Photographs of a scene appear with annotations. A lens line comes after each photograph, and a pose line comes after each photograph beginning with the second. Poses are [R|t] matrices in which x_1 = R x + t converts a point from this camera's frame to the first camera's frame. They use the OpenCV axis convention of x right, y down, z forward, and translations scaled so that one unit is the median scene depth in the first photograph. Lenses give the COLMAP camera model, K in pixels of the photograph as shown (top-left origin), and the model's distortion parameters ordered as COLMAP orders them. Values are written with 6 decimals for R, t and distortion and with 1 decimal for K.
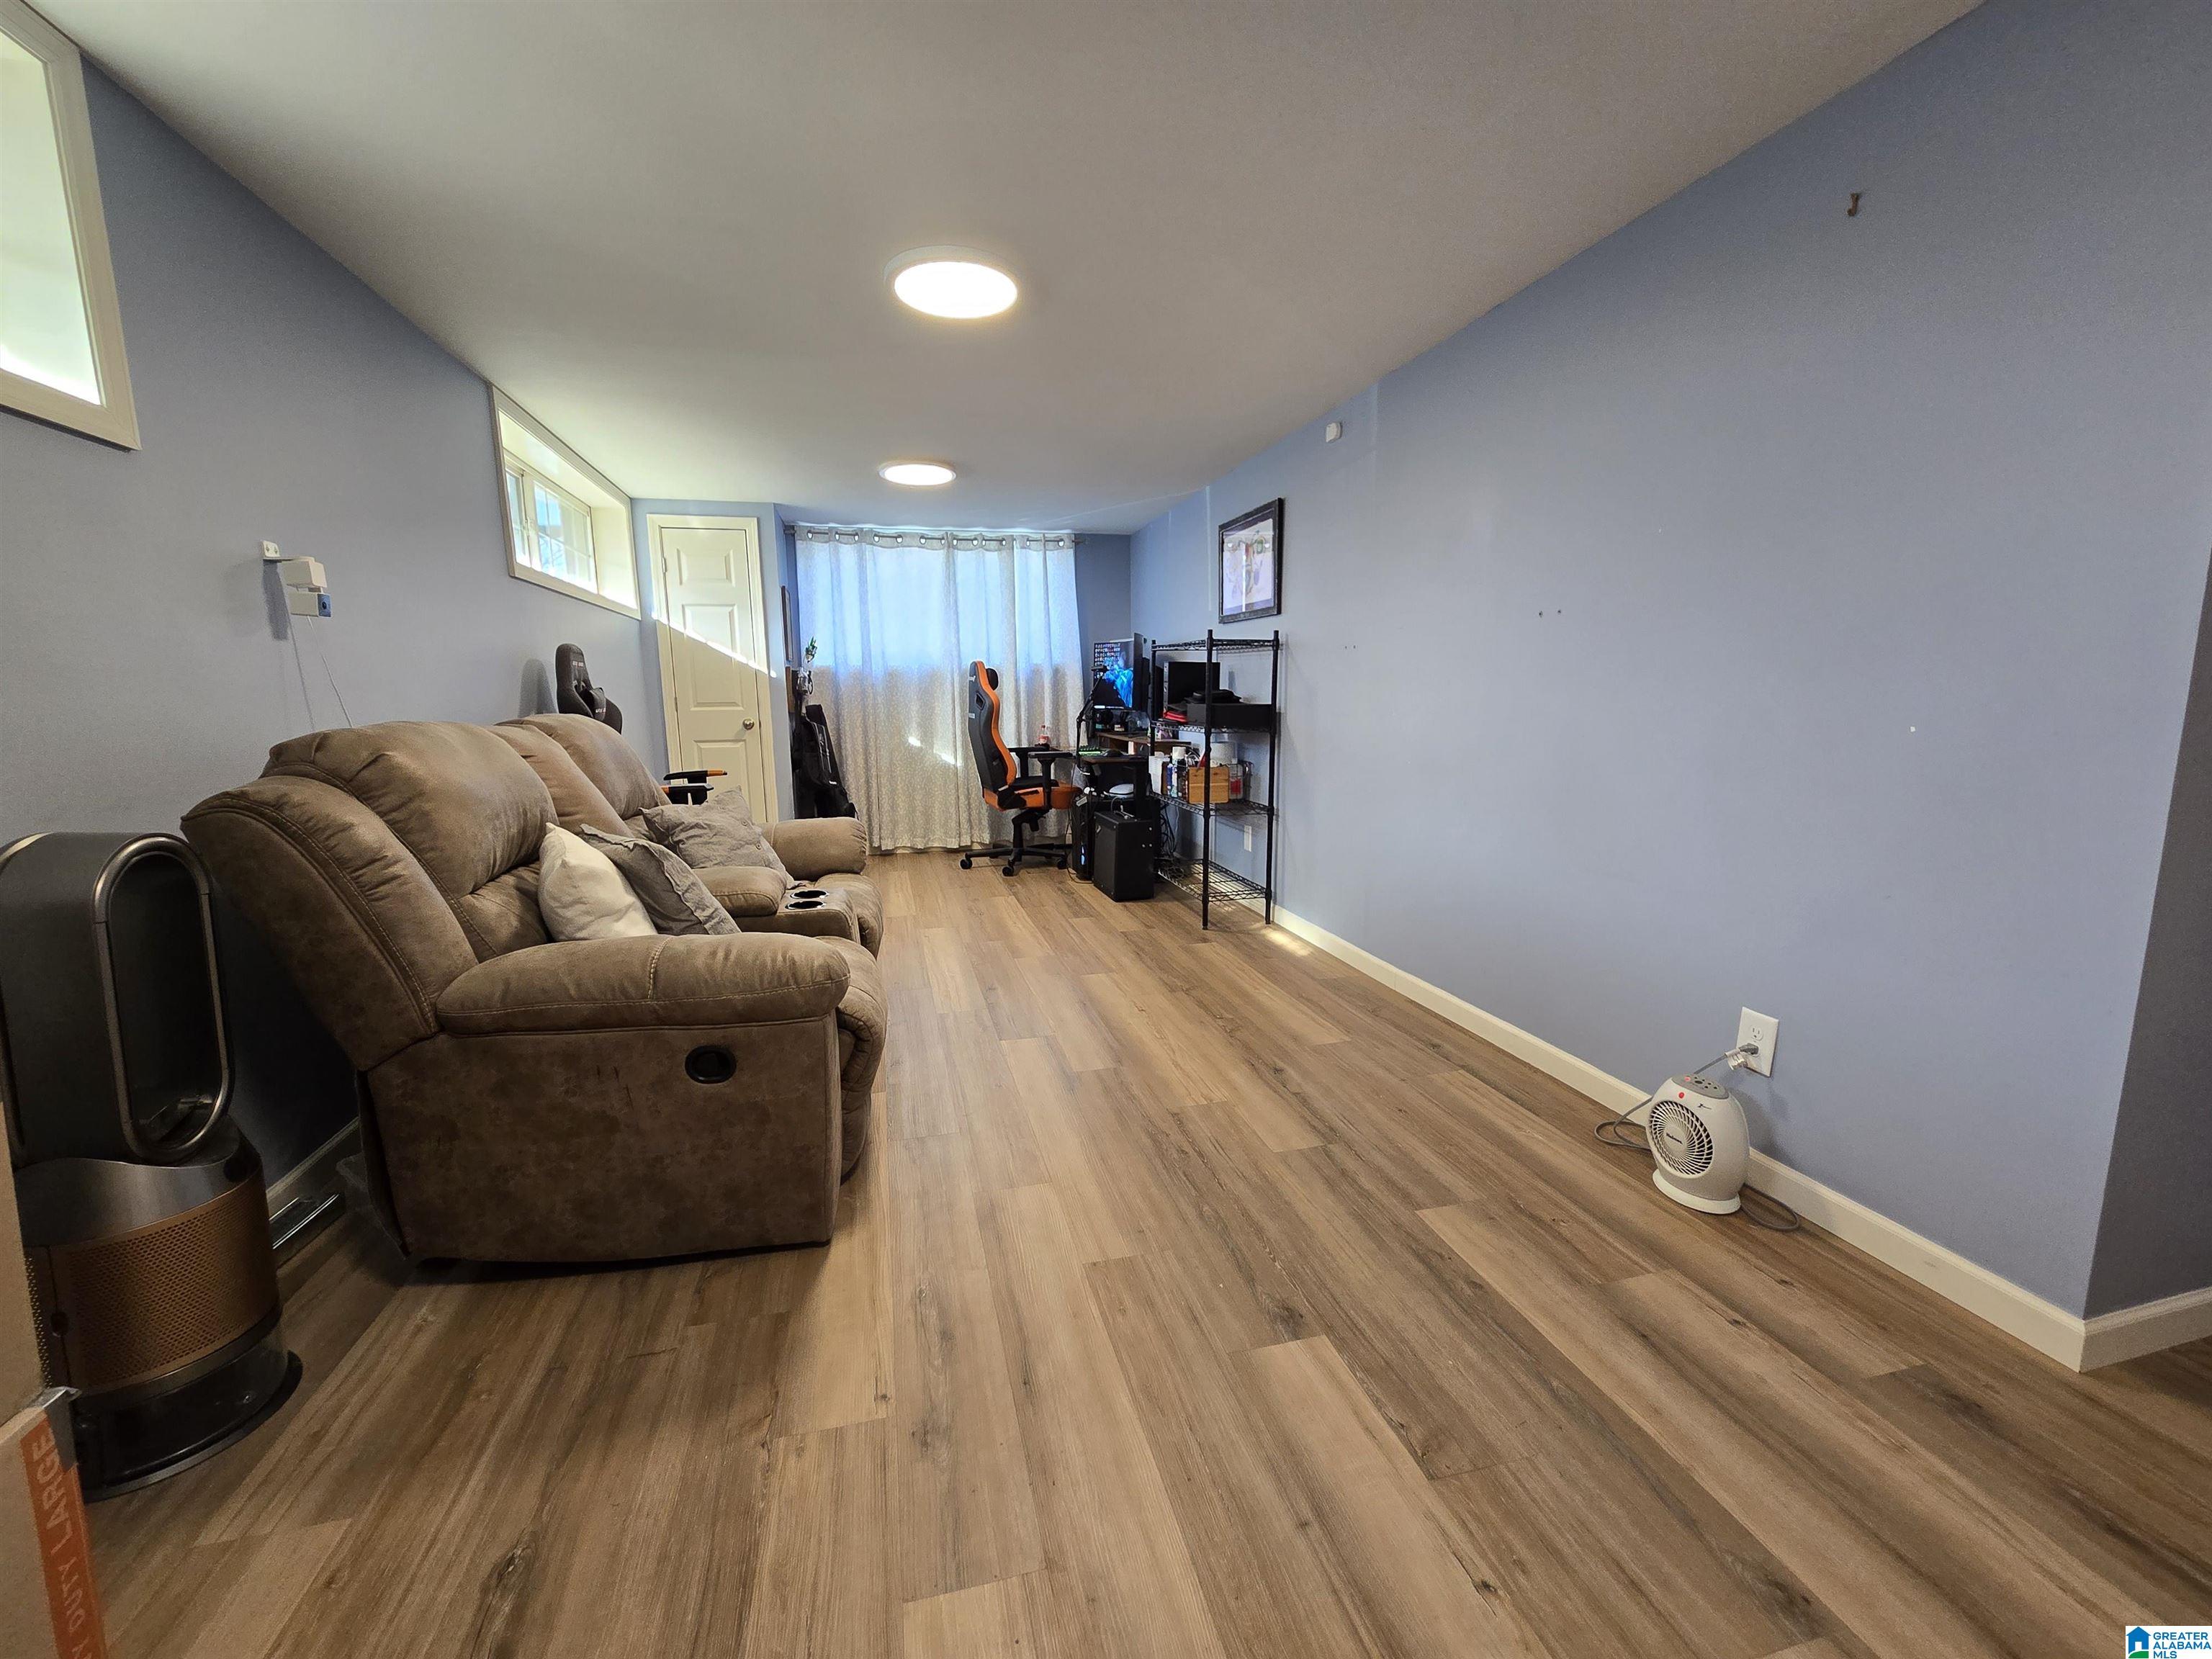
lens RADIAL K [[918.3, 0, 1102.6], [0, 918.3, 843.0], [0, 0, 1]] dist [-0.000835, 0.003289]
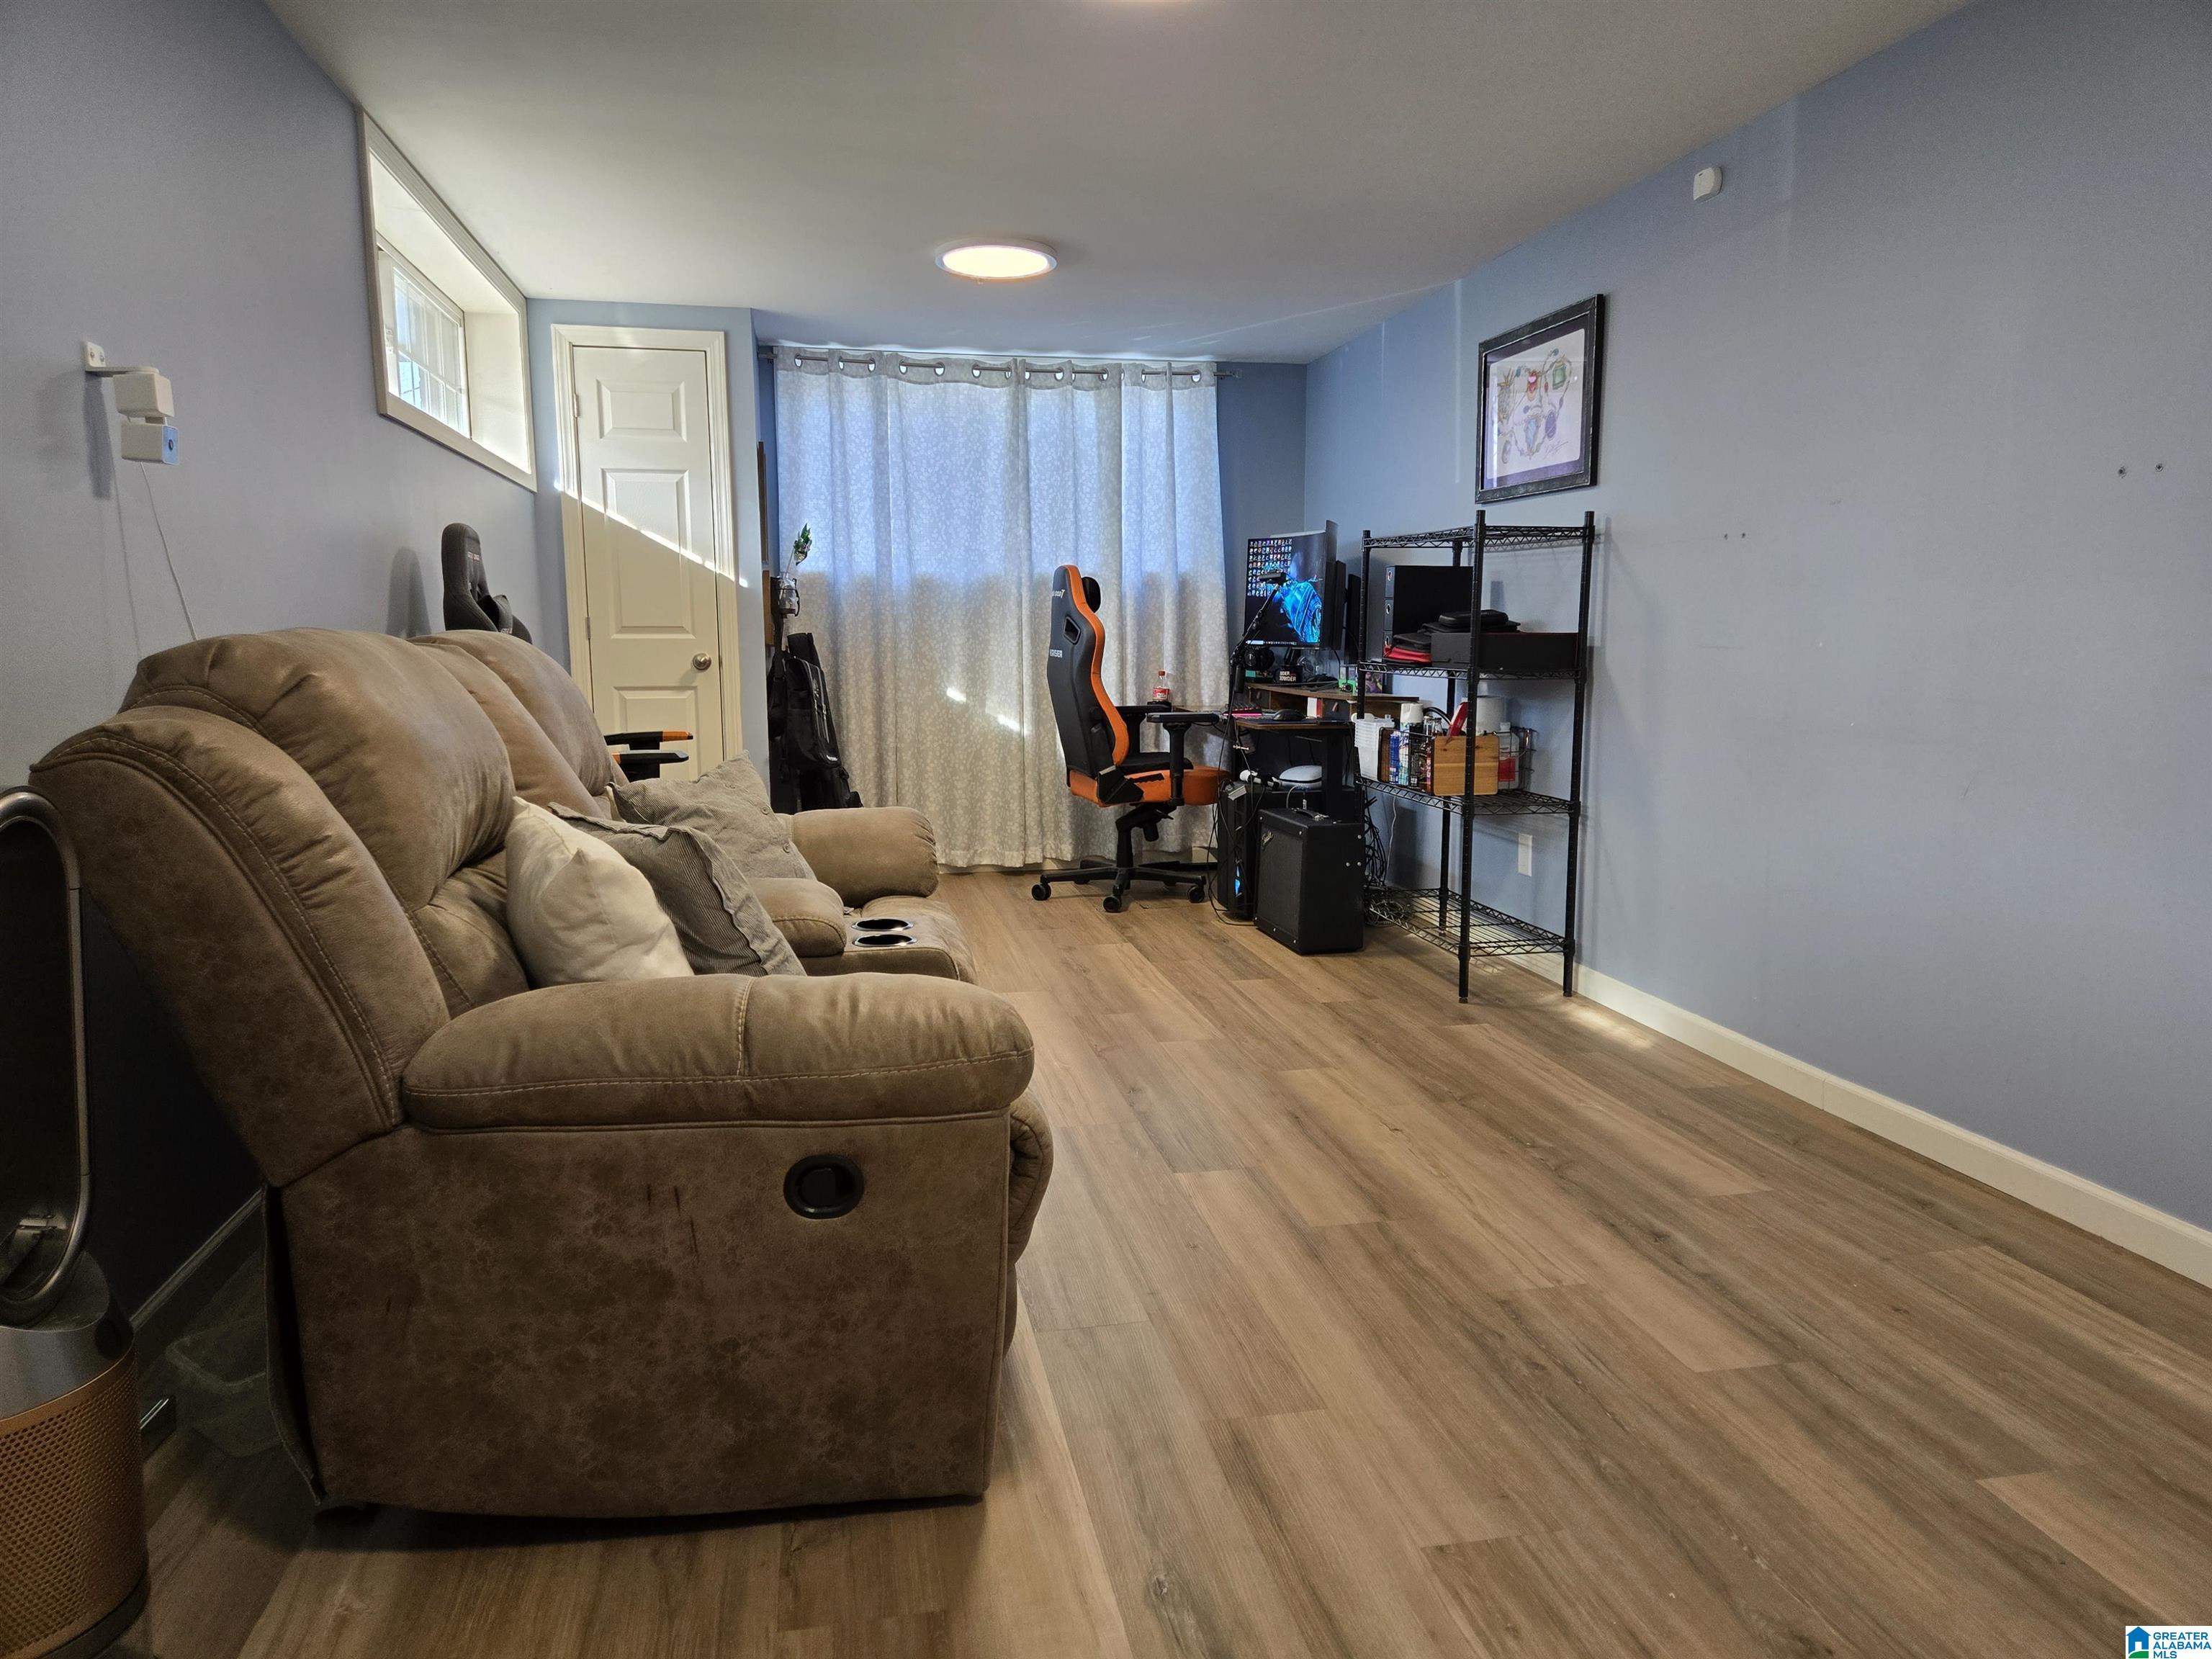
lens RADIAL K [[1487.0, 0, 1108.5], [0, 1487.0, 815.1], [0, 0, 1]] dist [0.097405, -0.092636]
pose [[0.999124, 0.013019, -0.039761, -0.139378], [-0.014583, 0.999121, -0.039305, 0.021144], [0.039214, 0.039851, 0.998436, -0.000391]]
